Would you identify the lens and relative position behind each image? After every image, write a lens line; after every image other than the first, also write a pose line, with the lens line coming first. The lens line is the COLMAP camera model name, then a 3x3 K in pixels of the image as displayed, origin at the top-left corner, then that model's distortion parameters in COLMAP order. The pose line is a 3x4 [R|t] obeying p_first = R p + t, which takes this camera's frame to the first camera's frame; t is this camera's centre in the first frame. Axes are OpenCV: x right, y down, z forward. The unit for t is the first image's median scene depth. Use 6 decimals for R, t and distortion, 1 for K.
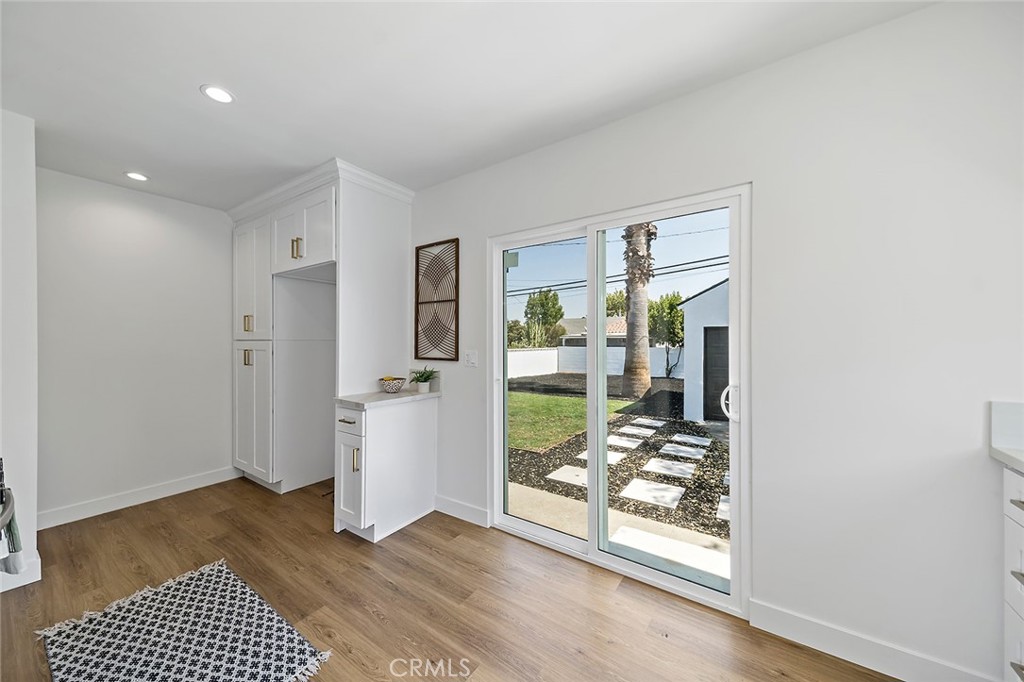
lens RADIAL K [[366.7, 0, 503.6], [0, 366.7, 340.3], [0, 0, 1]] dist [0.007143, -0.000540]
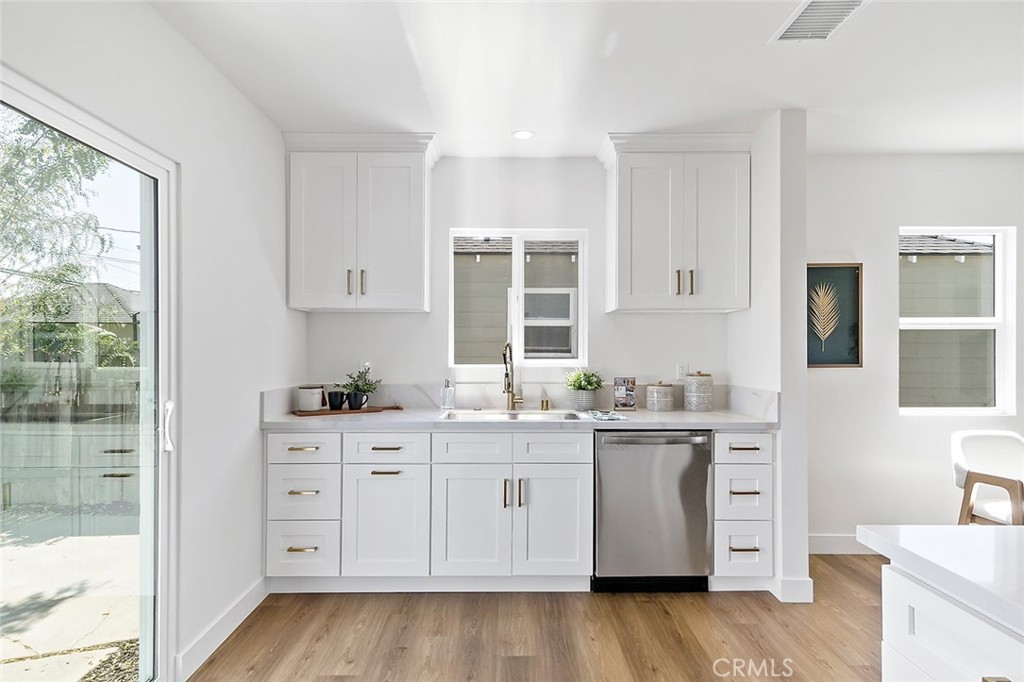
lens RADIAL K [[552.8, 0, 513.6], [0, 552.8, 345.7], [0, 0, 1]] dist [0.000110, -0.000078]
pose [[-0.589092, 0.009469, 0.808010, -0.541881], [0.002117, 0.999946, -0.010175, 0.003125], [-0.808063, -0.004284, -0.589081, 0.751994]]
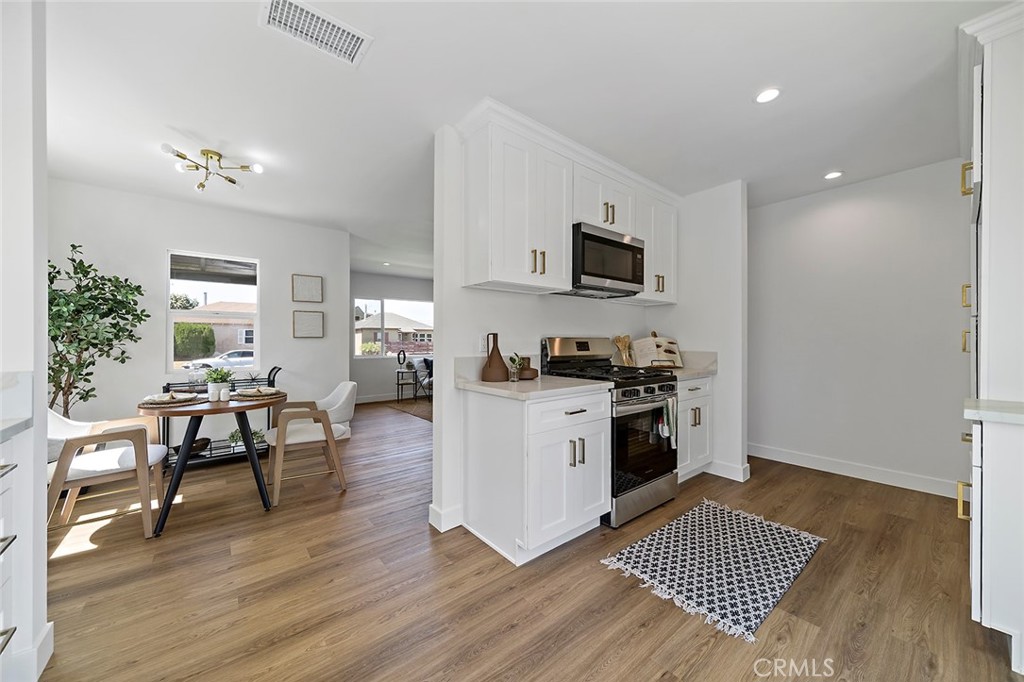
lens RADIAL K [[366.7, 0, 512.7], [0, 366.7, 340.2], [0, 0, 1]] dist [0.007143, -0.000540]
pose [[-0.262033, 0.004349, -0.965049, 0.358443], [0.005187, 0.999982, 0.003098, 0.045072], [0.965045, -0.004194, -0.262051, 0.393254]]
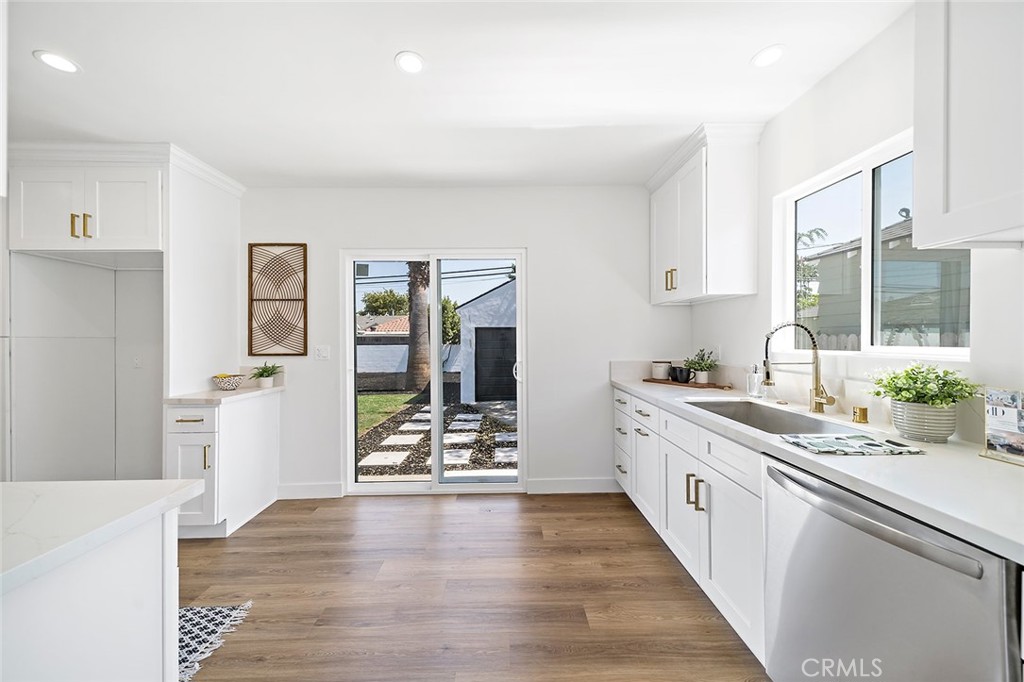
lens RADIAL K [[366.7, 0, 512.7], [0, 366.7, 338.7], [0, 0, 1]] dist [0.007143, -0.000540]
pose [[0.805000, -0.003516, 0.593265, -0.296451], [0.004531, 0.999990, -0.000222, 0.009107], [-0.593258, 0.002867, 0.805007, -0.264548]]
